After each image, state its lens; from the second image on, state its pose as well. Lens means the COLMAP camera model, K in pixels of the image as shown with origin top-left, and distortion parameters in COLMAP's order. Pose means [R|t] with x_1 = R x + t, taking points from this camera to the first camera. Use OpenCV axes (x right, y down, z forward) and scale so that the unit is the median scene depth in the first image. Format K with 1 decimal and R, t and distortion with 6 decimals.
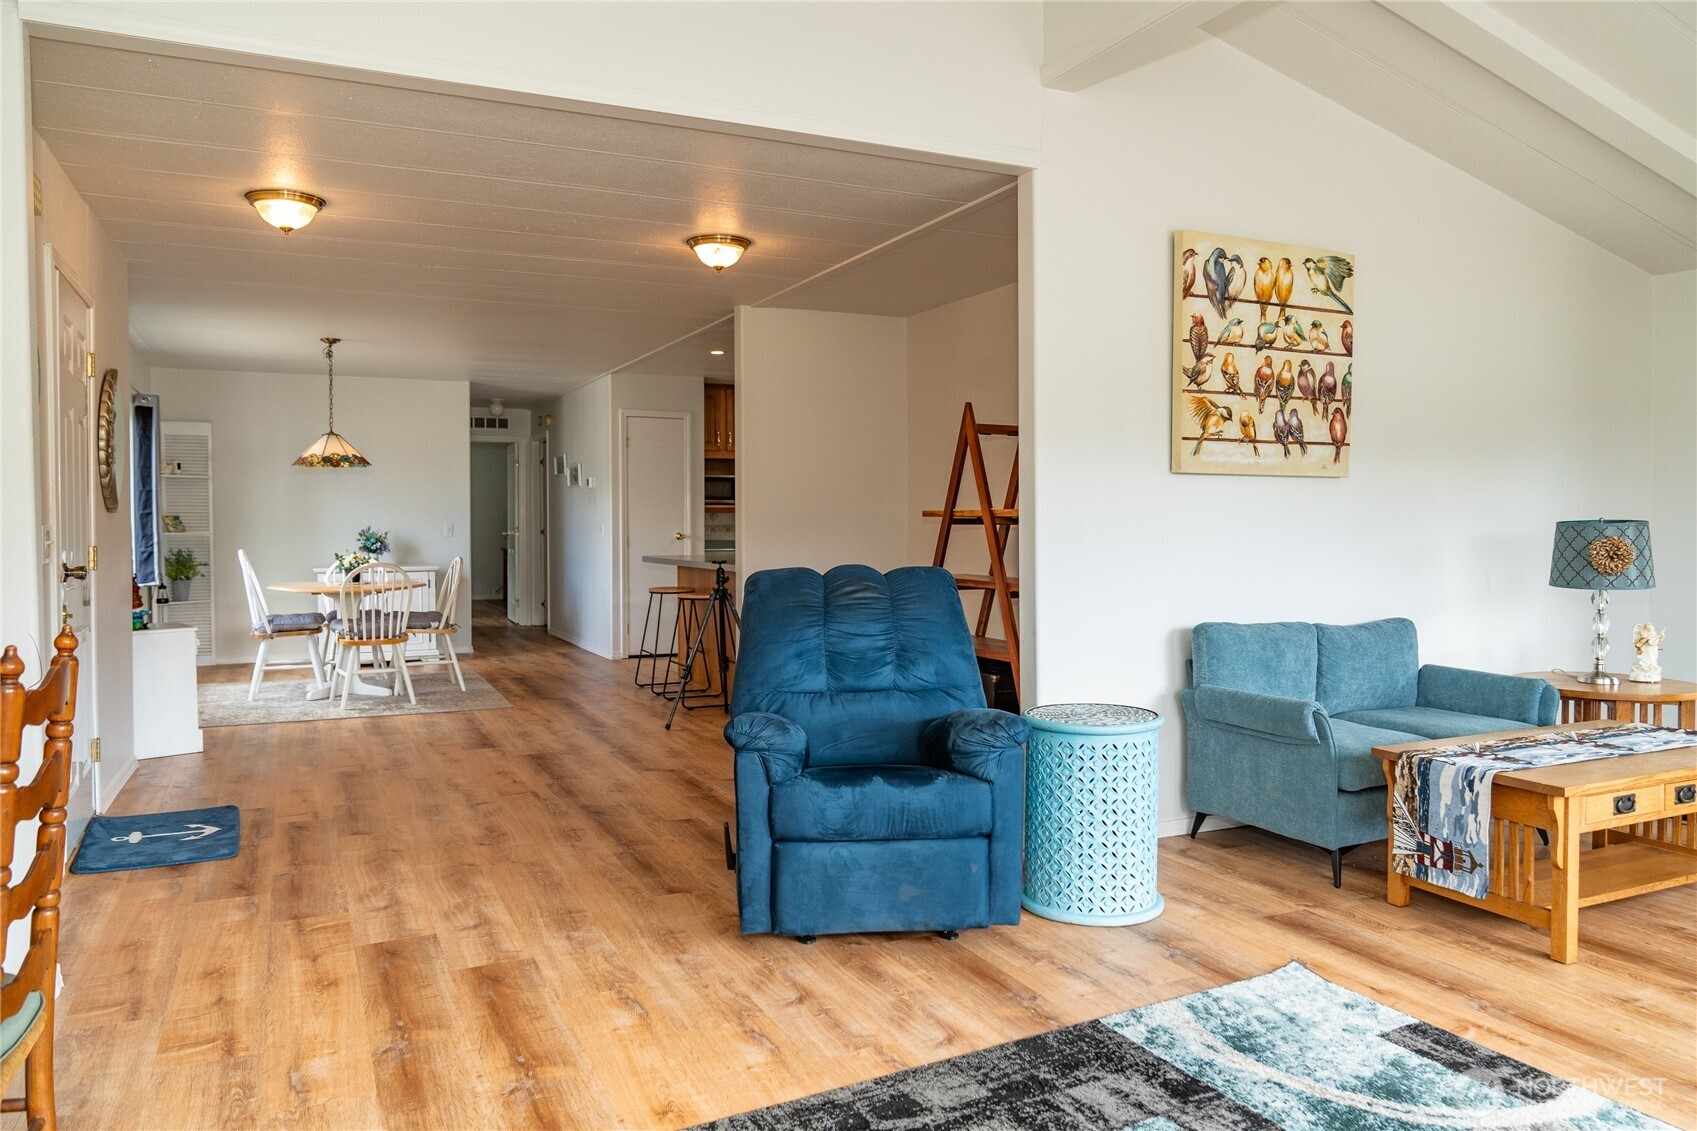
lens RADIAL K [[1171.3, 0, 848.5], [0, 1171.3, 565.5], [0, 0, 1]] dist [-0.027921, 0.004438]
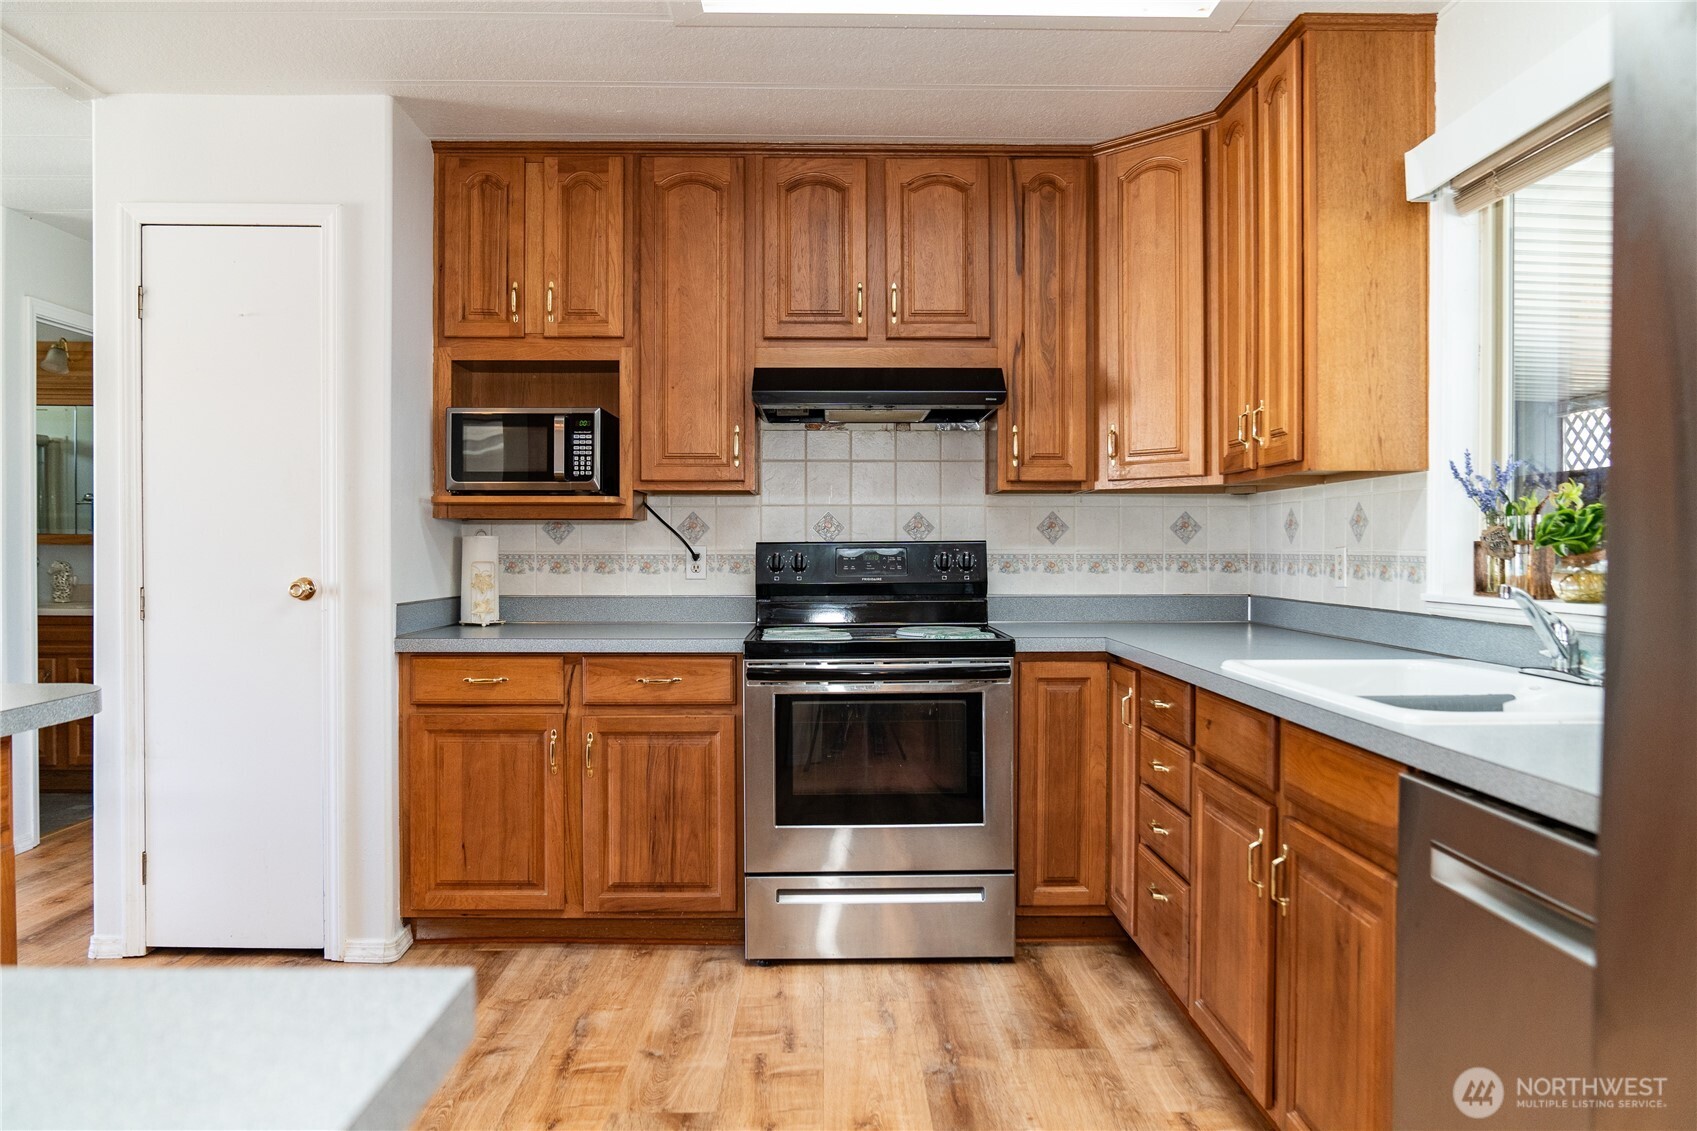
lens RADIAL K [[1171.3, 0, 848.5], [0, 1171.3, 565.5], [0, 0, 1]] dist [-0.027921, 0.004438]
pose [[0.911522, 0.005880, -0.411210, 0.125412], [-0.011492, 0.999872, -0.011175, -0.029633], [0.411092, 0.014912, 0.911472, 0.768721]]
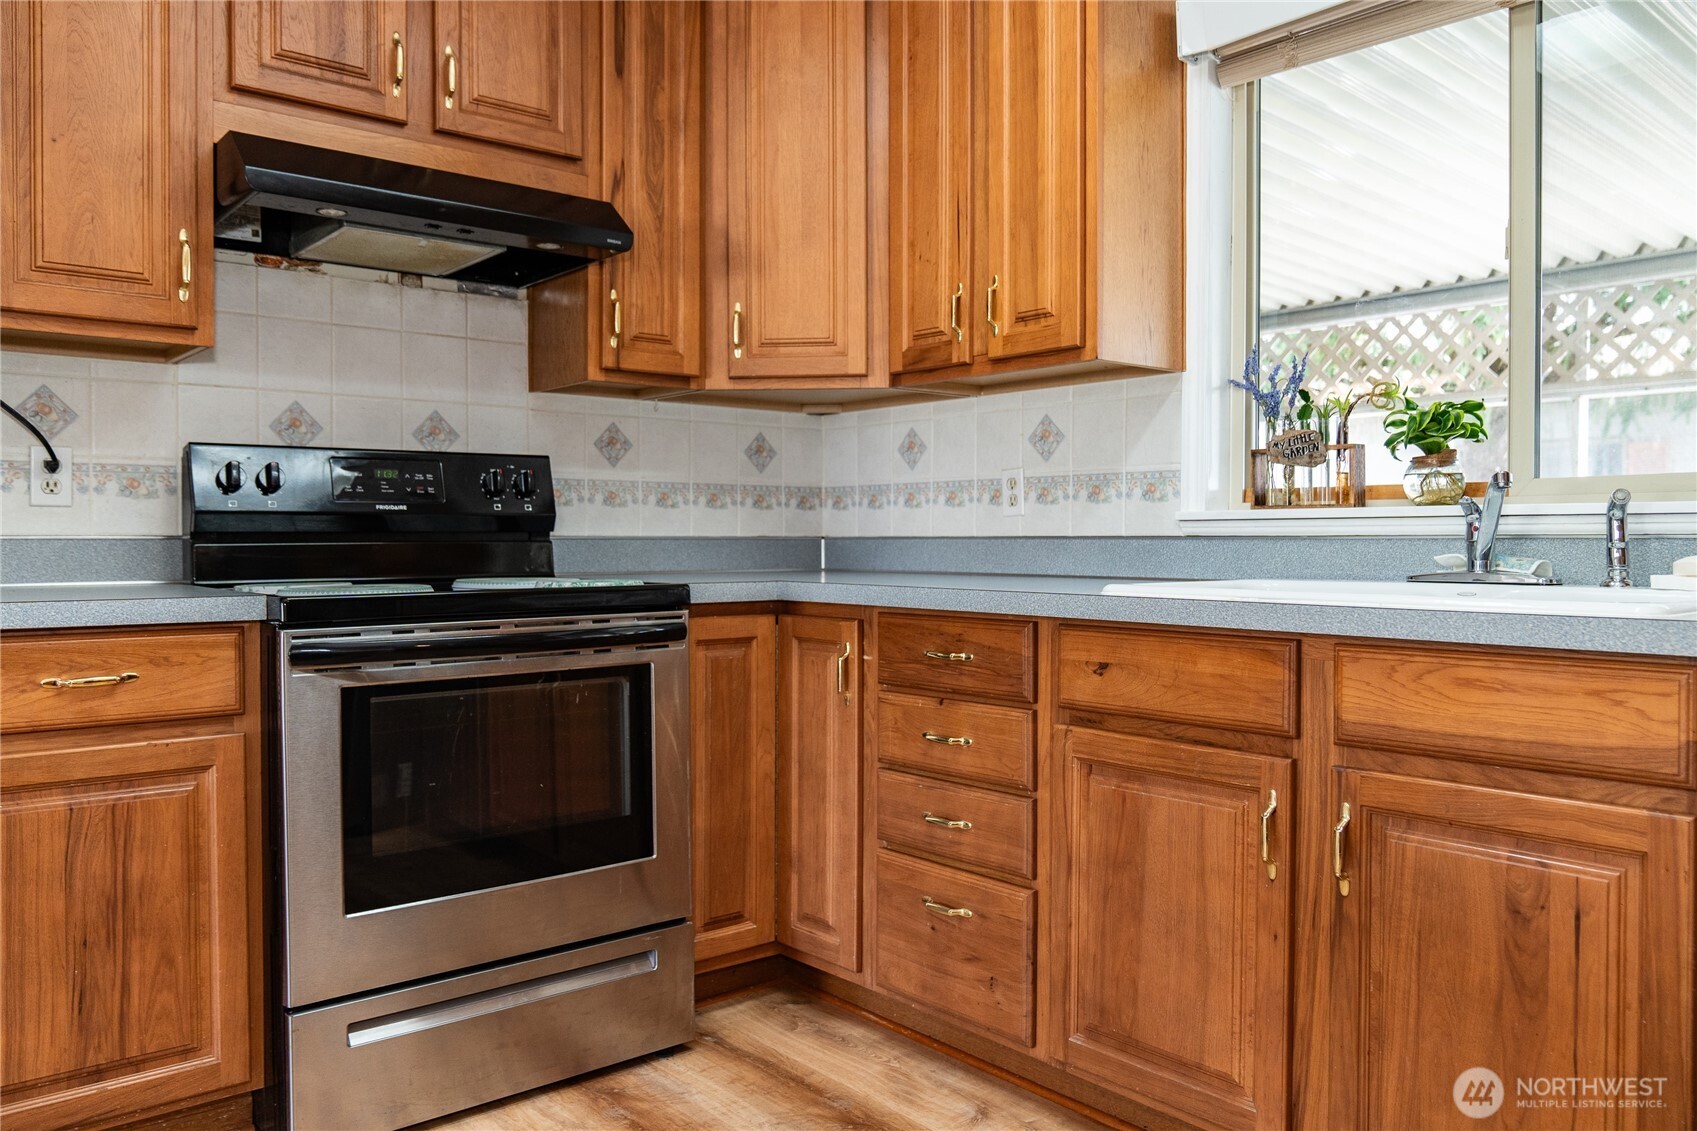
lens RADIAL K [[1260.0, 0, 848.5], [0, 1260.0, 565.5], [0, 0, 1]] dist [-0.026056, 0.009861]
pose [[0.966688, -0.005091, 0.255907, 0.001860], [0.007124, 0.999950, -0.007019, -0.015029], [-0.255858, 0.008608, 0.966676, 0.841441]]
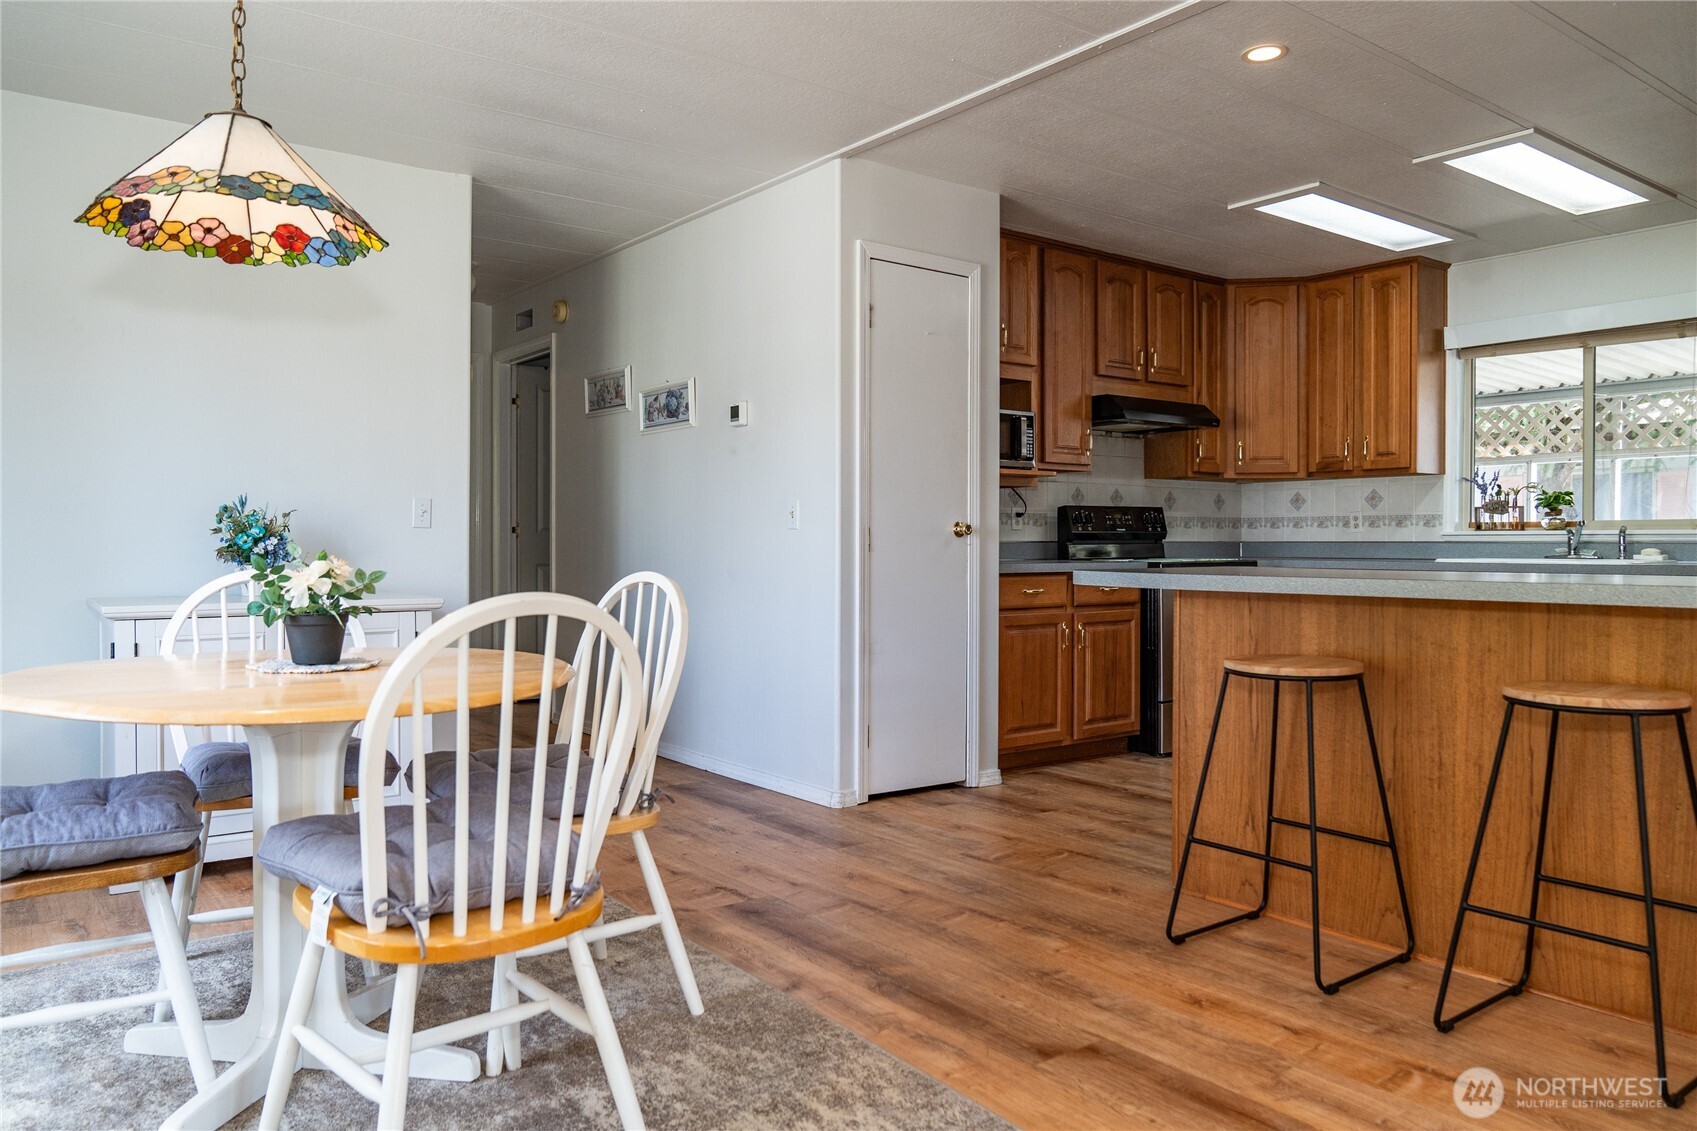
lens RADIAL K [[1171.3, 0, 848.5], [0, 1171.3, 565.5], [0, 0, 1]] dist [-0.027921, 0.004438]
pose [[0.980477, -0.003718, 0.196601, -0.278602], [0.005470, 0.999950, -0.008371, -0.006971], [-0.196560, 0.009283, 0.980448, 0.554562]]
